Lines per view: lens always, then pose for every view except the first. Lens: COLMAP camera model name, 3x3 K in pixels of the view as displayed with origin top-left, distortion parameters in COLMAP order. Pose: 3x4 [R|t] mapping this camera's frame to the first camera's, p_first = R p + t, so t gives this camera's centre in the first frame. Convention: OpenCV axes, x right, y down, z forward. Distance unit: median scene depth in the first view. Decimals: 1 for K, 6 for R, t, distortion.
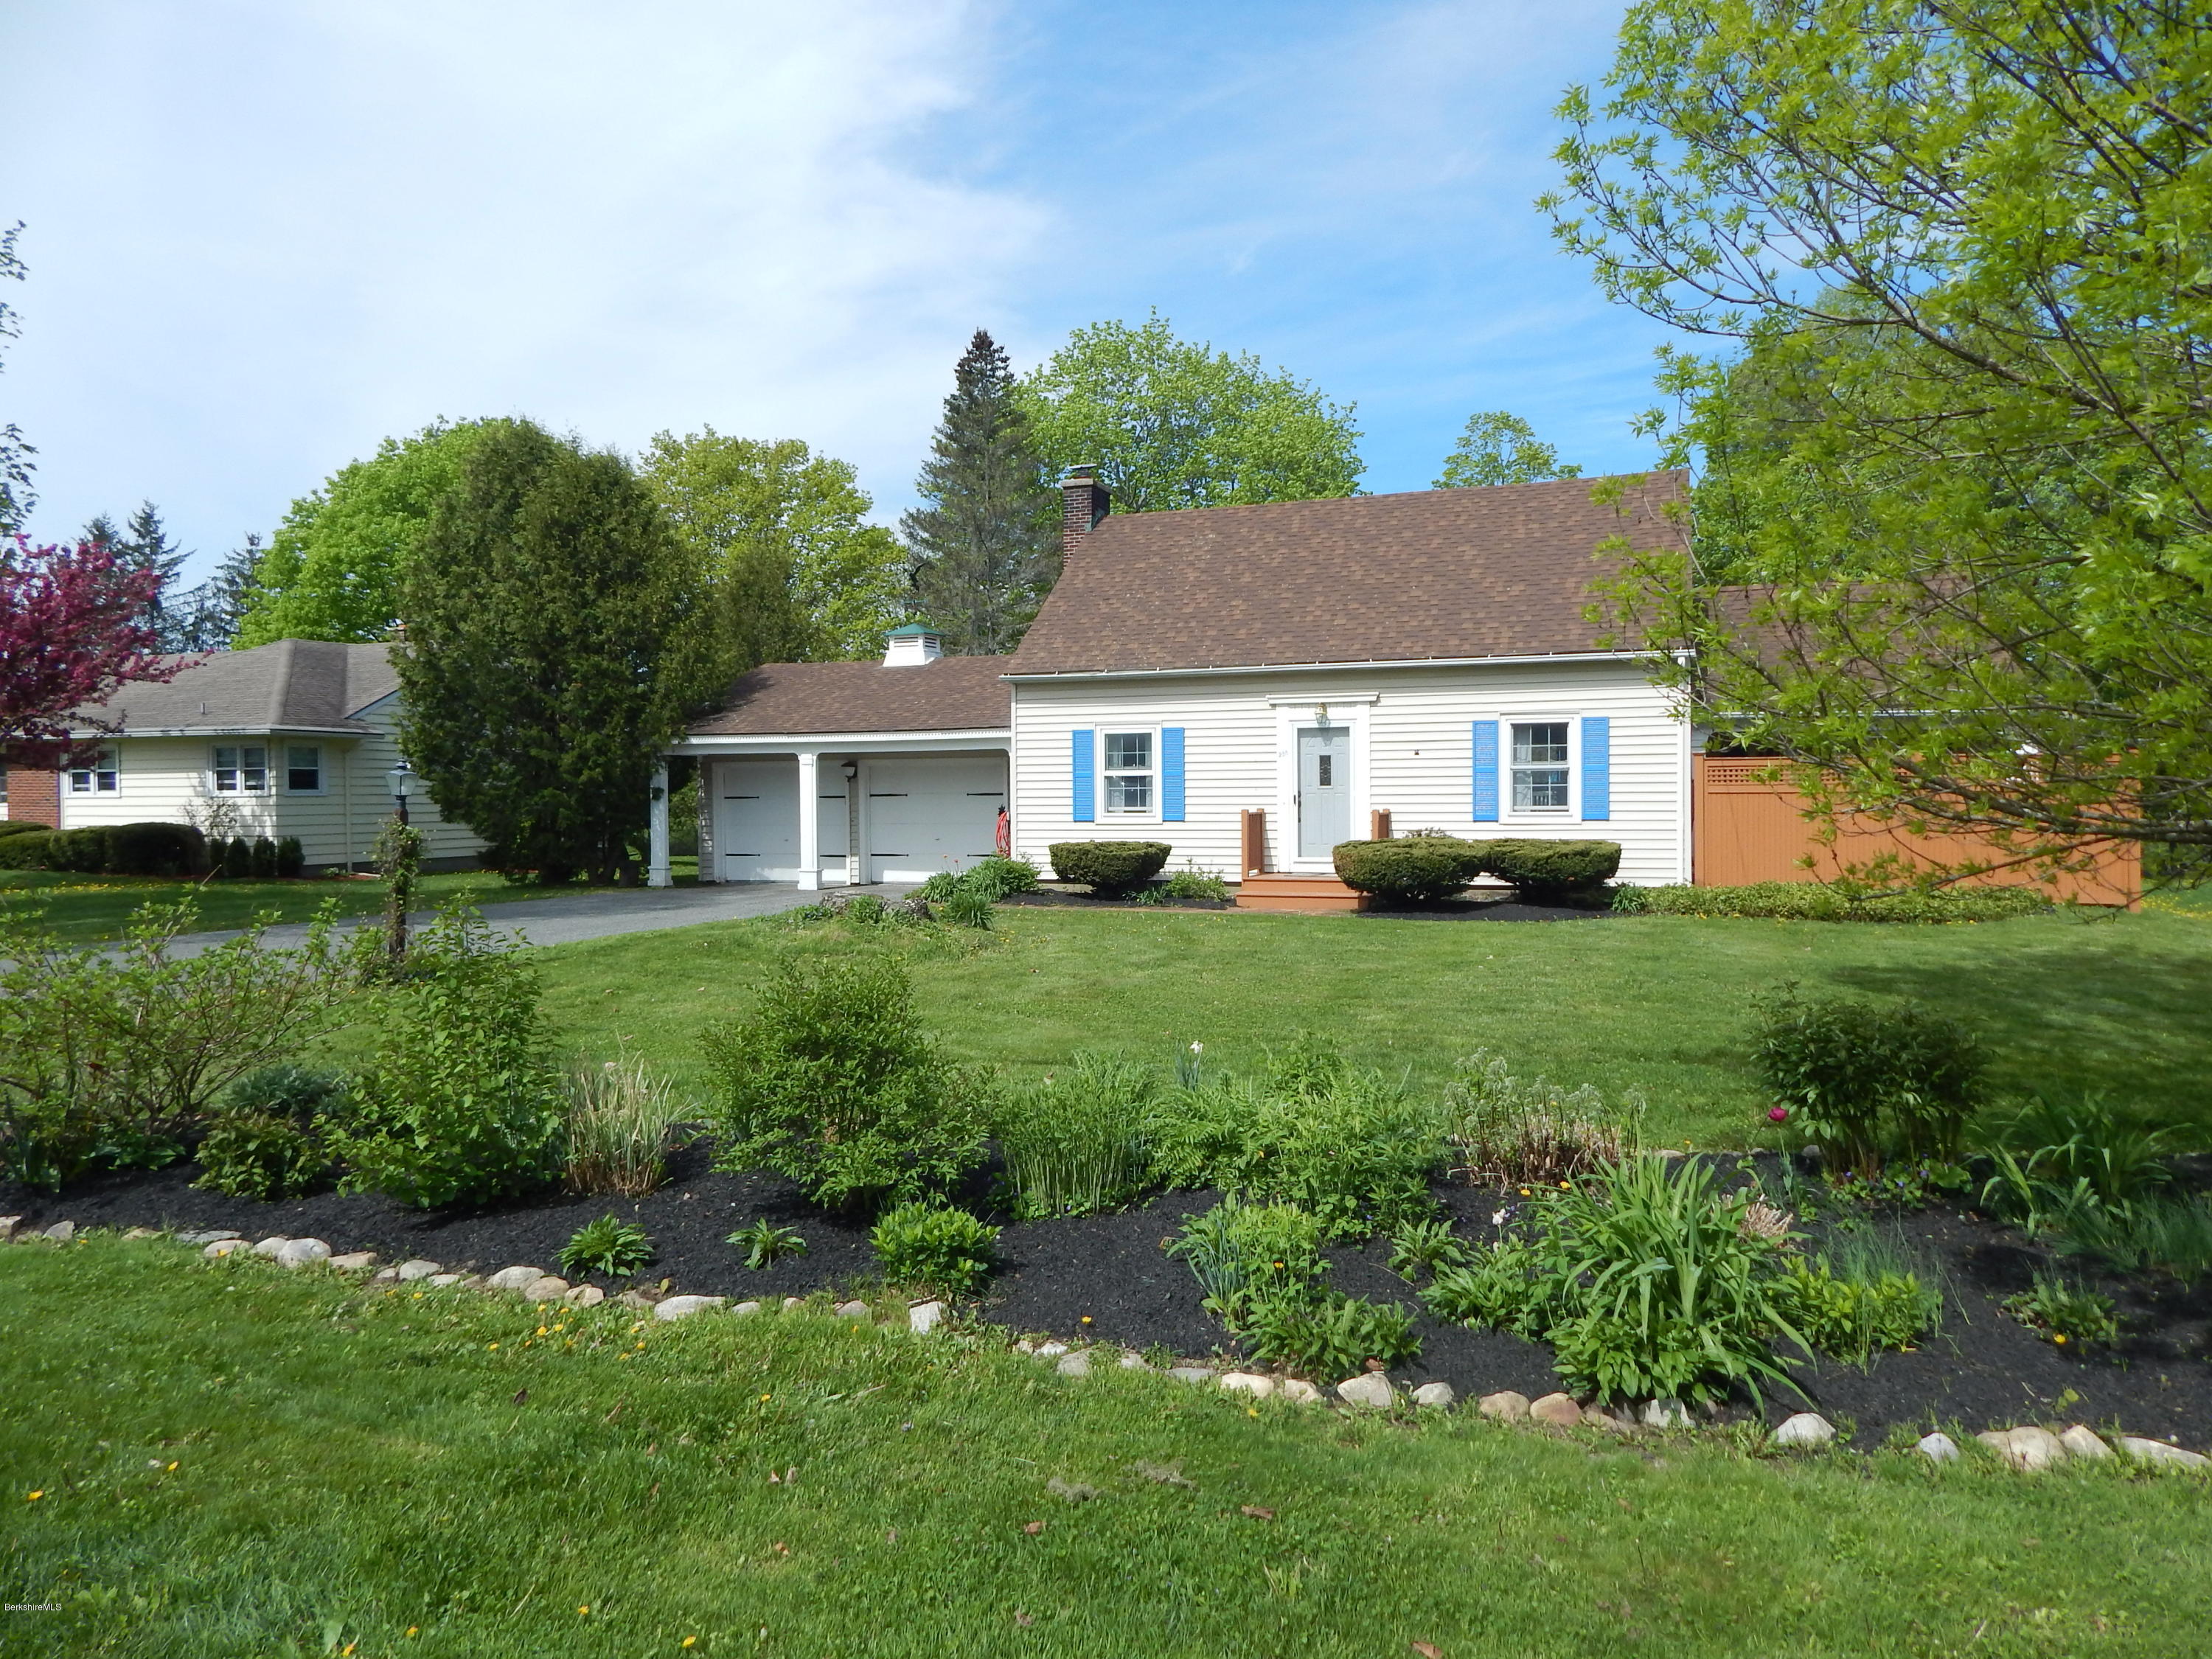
lens RADIAL K [[1453.8, 0, 1121.2], [0, 1453.8, 820.5], [0, 0, 1]] dist [-0.002954, 0.002278]
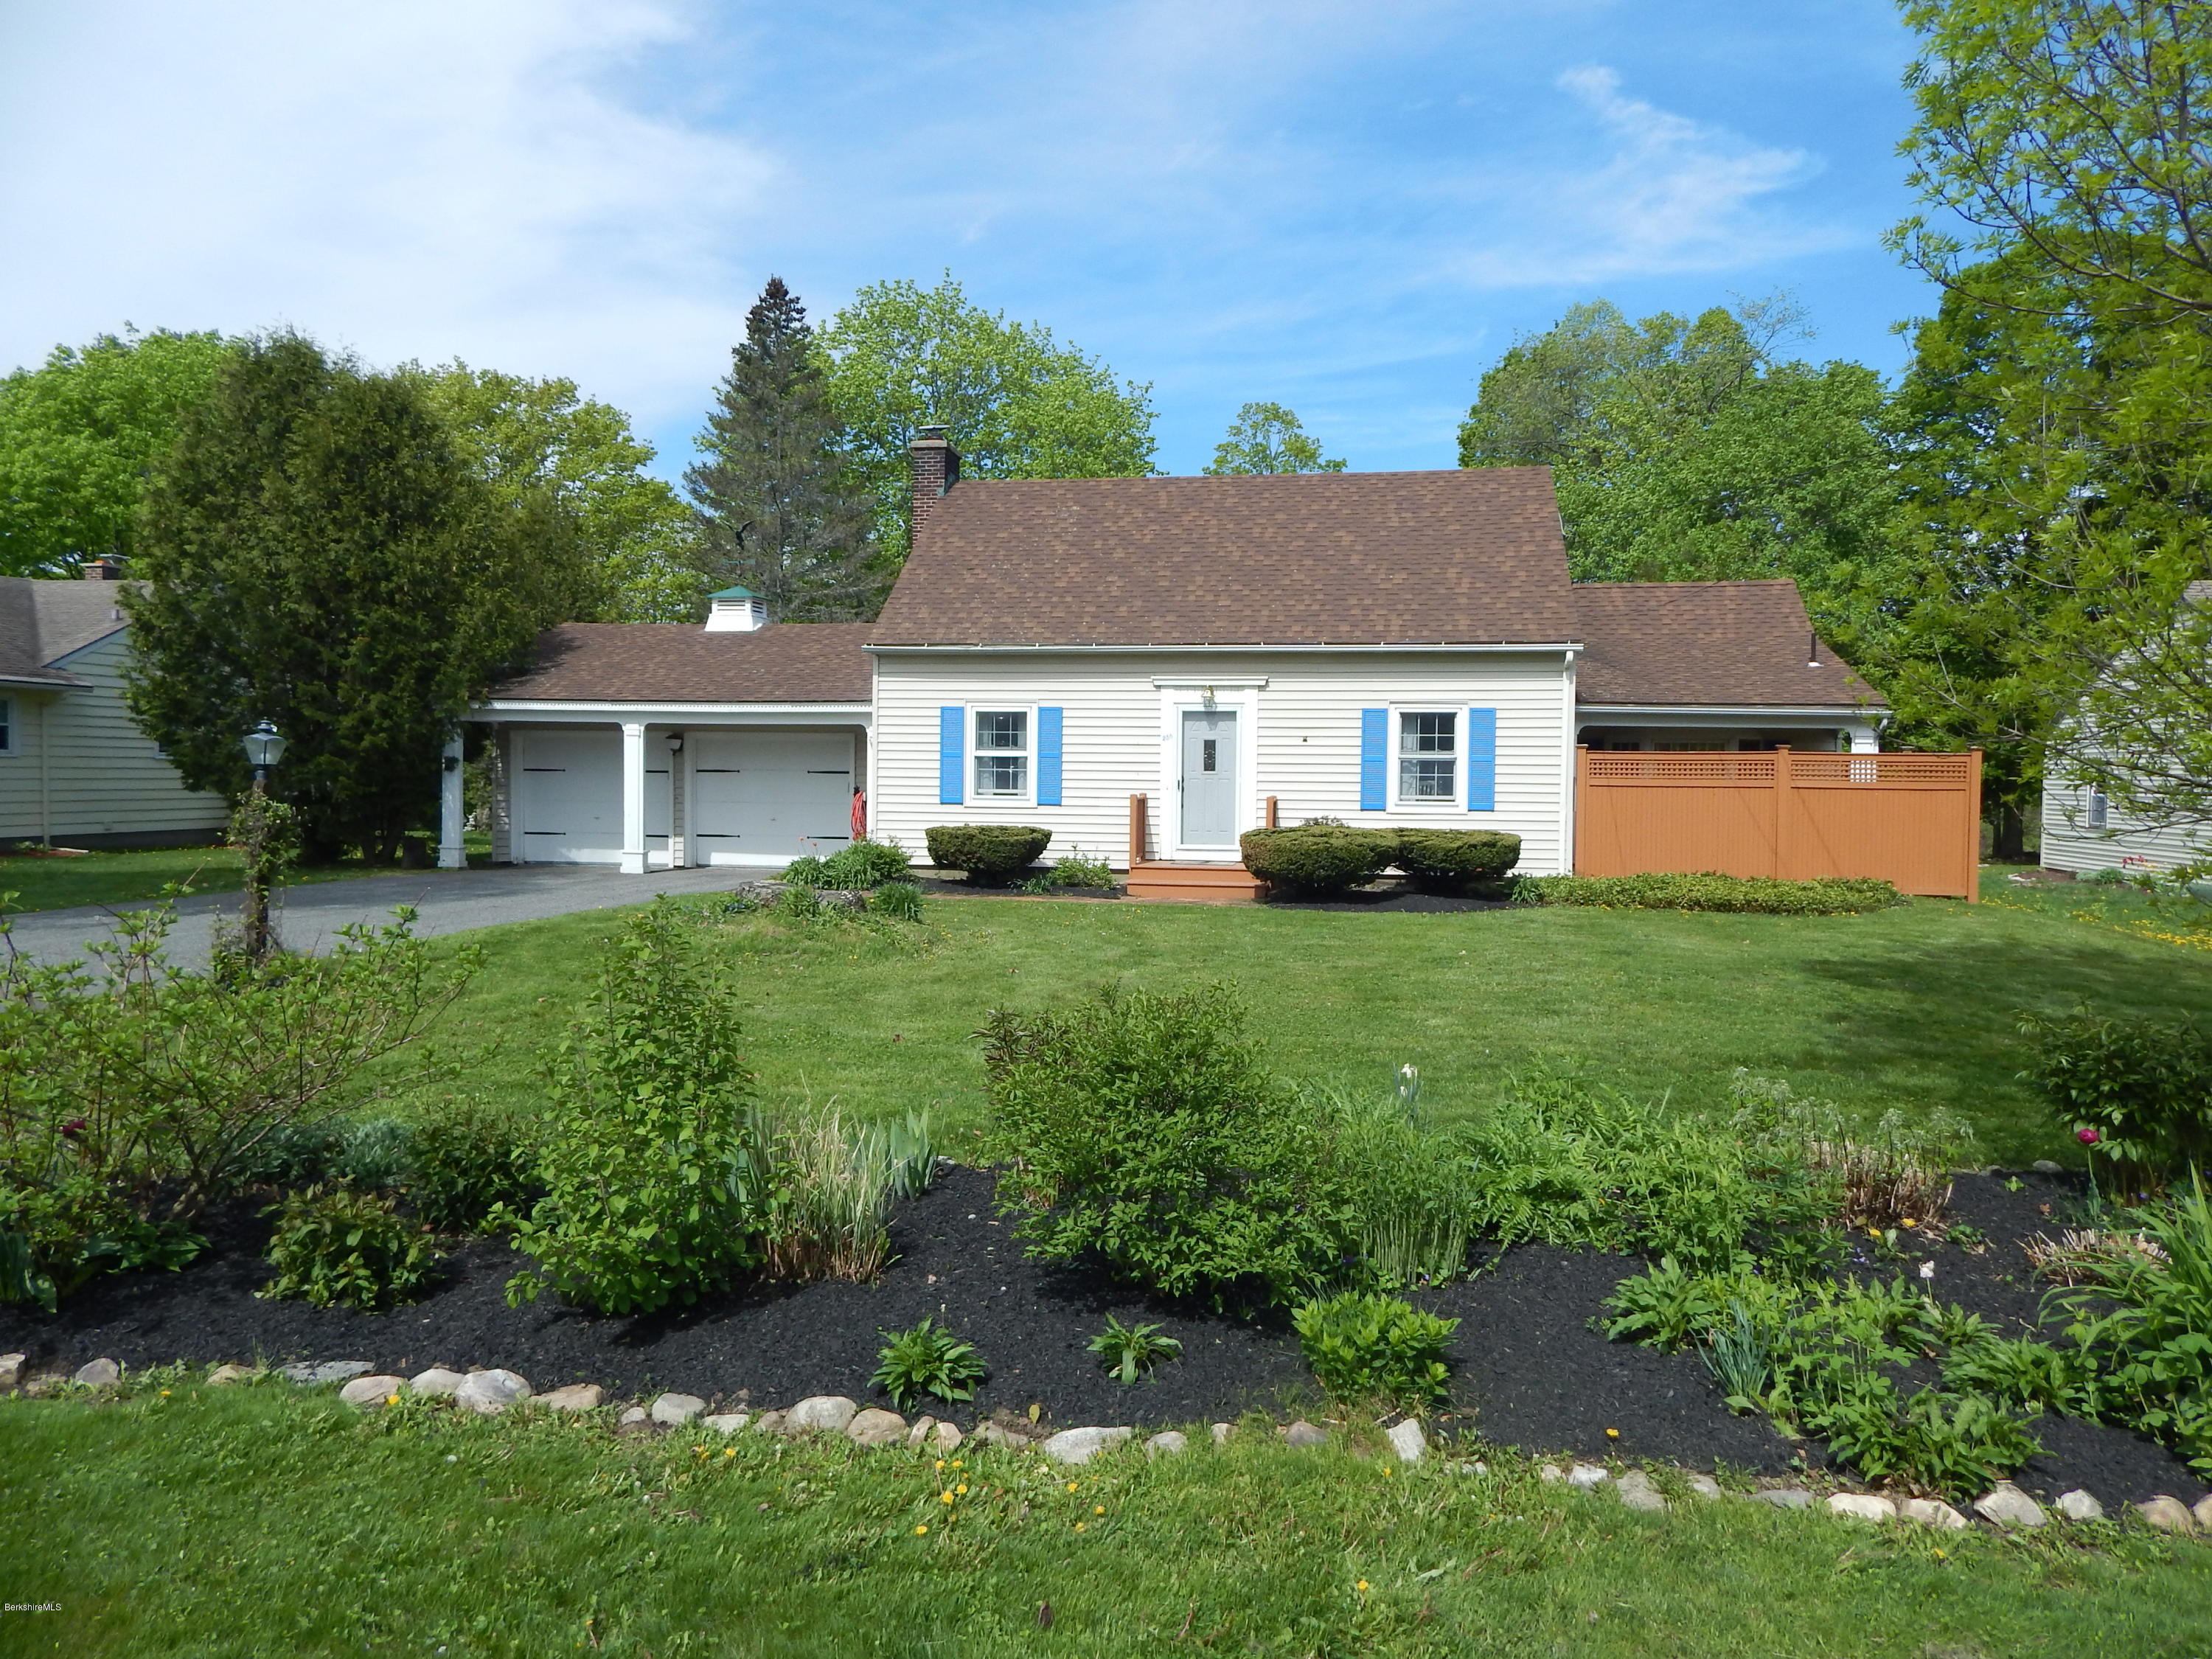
lens RADIAL K [[1453.8, 0, 1121.2], [0, 1453.8, 820.5], [0, 0, 1]] dist [-0.002954, 0.002278]
pose [[0.981367, 0.013502, 0.191666, -0.098543], [-0.016264, 0.999785, 0.012847, -0.002240], [-0.191451, -0.015725, 0.981376, 0.053224]]
